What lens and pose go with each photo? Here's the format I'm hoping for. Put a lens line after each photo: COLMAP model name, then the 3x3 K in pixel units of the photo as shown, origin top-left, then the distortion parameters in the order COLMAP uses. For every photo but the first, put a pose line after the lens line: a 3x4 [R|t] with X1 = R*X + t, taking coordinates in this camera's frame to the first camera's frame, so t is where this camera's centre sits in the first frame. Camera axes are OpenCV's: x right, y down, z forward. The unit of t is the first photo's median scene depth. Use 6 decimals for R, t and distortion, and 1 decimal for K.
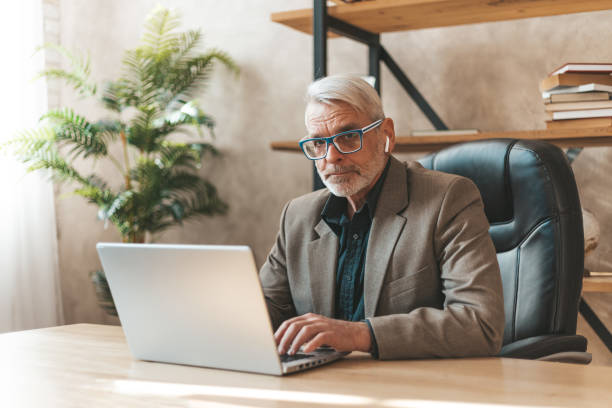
lens RADIAL K [[860.9, 0, 306.0], [0, 860.9, 204.0], [0, 0, 1]] dist [0.002220, 0.059915]
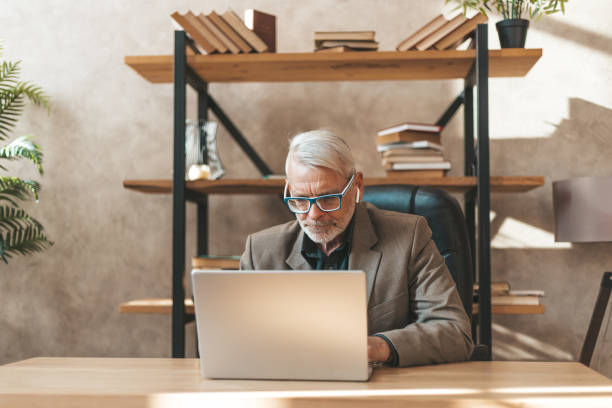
lens RADIAL K [[860.9, 0, 306.0], [0, 860.9, 204.0], [0, 0, 1]] dist [0.002220, 0.059915]
pose [[0.918169, 0.020255, 0.395670, -0.434705], [-0.001750, 0.998890, -0.047074, 0.007766], [-0.396184, 0.042529, 0.917185, -0.053734]]
